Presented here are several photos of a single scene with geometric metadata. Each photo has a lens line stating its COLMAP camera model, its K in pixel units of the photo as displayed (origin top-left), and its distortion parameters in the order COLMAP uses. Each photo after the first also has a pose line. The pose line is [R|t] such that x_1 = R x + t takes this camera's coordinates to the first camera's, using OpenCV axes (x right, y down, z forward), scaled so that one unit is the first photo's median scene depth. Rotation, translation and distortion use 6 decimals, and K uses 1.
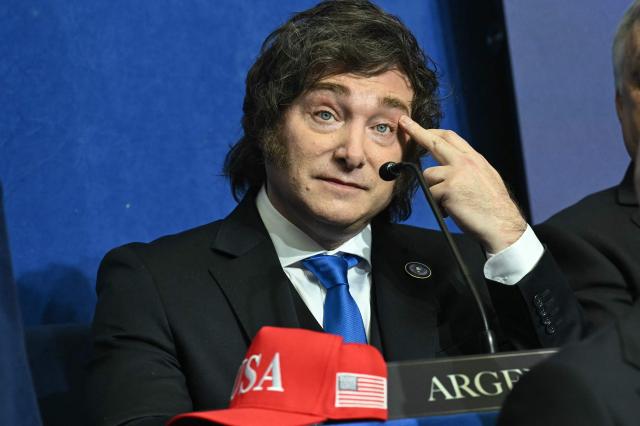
lens RADIAL K [[4758.1, 0, 320.0], [0, 4758.1, 212.5], [0, 0, 1]] dist [-1.538234, 0.000000]
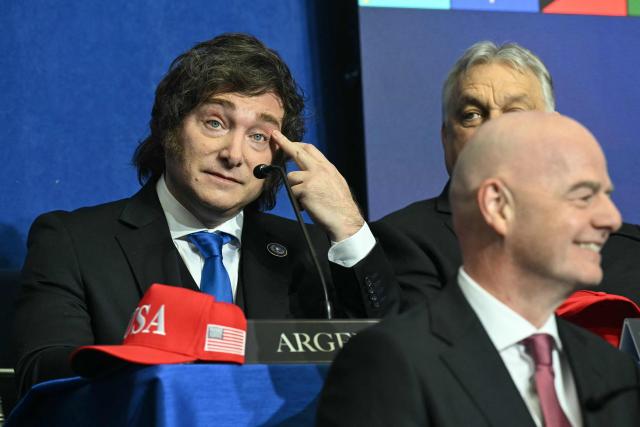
lens RADIAL K [[4758.1, 0, 324.0], [0, 4758.1, 210.7], [0, 0, 1]] dist [-1.538234, 0.000000]
pose [[0.996133, 0.081573, 0.032644, -0.009590], [-0.081689, 0.996655, 0.002251, -0.002363], [-0.032352, -0.004909, 0.999464, -0.287841]]
